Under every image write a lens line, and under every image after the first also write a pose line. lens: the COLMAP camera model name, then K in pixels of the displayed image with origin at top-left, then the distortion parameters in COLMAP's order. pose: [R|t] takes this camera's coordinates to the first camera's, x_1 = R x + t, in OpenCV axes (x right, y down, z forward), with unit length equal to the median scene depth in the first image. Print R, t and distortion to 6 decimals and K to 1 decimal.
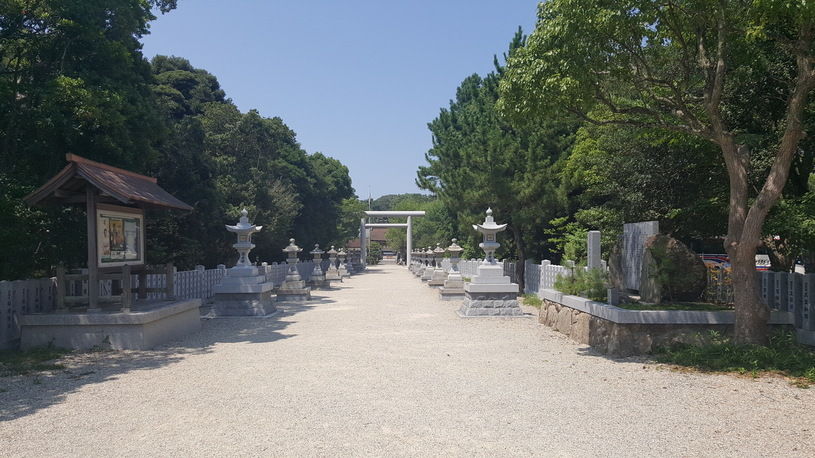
lens RADIAL K [[590.7, 0, 408.8], [0, 590.7, 255.2], [0, 0, 1]] dist [0.073759, -0.001266]
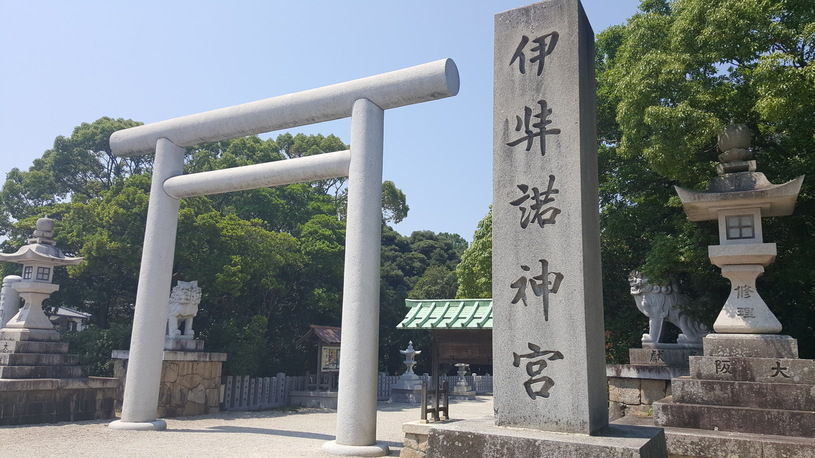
lens RADIAL K [[590.7, 0, 408.8], [0, 590.7, 255.2], [0, 0, 1]] dist [0.073759, -0.001266]
pose [[0.874237, -0.063970, -0.481266, 0.583552], [-0.027054, 0.983322, -0.179849, -0.012448], [0.484744, 0.170251, 0.857926, -0.560281]]
